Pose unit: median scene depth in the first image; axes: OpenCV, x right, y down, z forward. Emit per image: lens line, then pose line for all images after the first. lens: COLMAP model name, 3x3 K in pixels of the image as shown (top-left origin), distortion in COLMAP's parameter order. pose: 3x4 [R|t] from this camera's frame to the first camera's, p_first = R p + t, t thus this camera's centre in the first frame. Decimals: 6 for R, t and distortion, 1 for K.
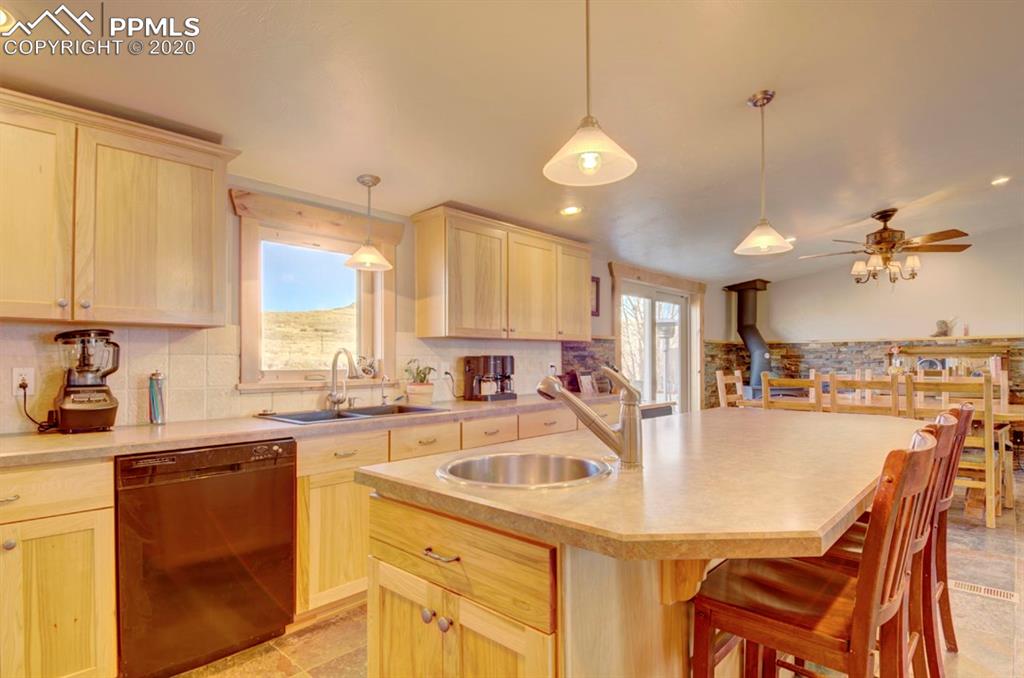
lens RADIAL K [[524.1, 0, 513.2], [0, 524.1, 352.3], [0, 0, 1]] dist [0.026392, -0.000079]
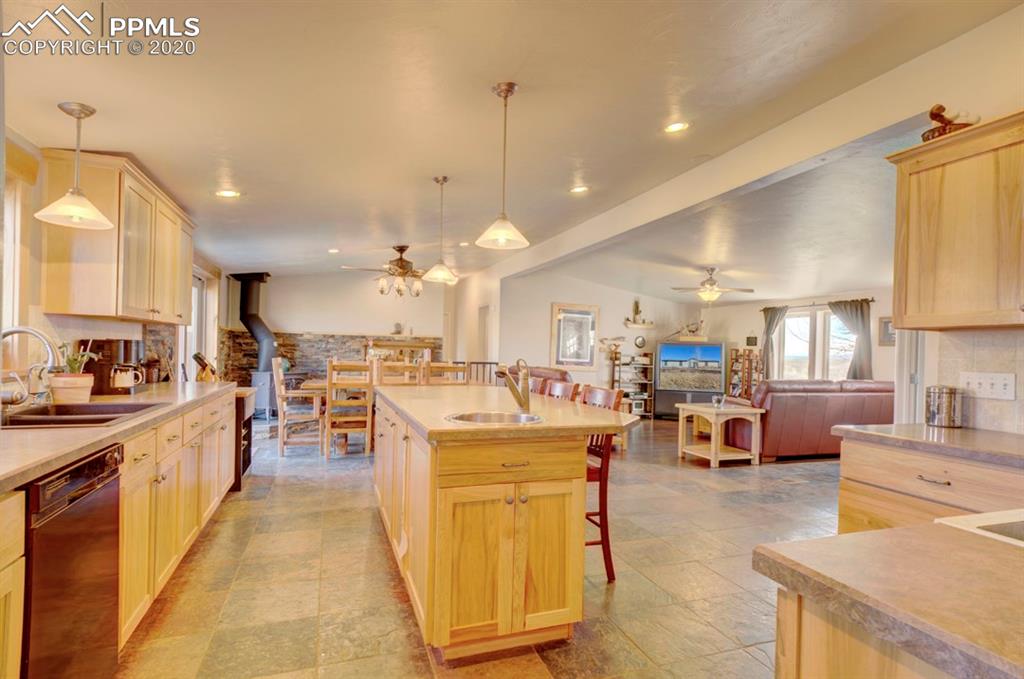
lens RADIAL K [[554.2, 0, 513.6], [0, 554.2, 353.9], [0, 0, 1]] dist [0.000867, 0.000234]
pose [[0.466703, 0.010376, 0.884353, -0.399728], [-0.037397, 0.999268, 0.008012, -0.001077], [-0.883623, -0.036811, 0.466750, 0.030304]]
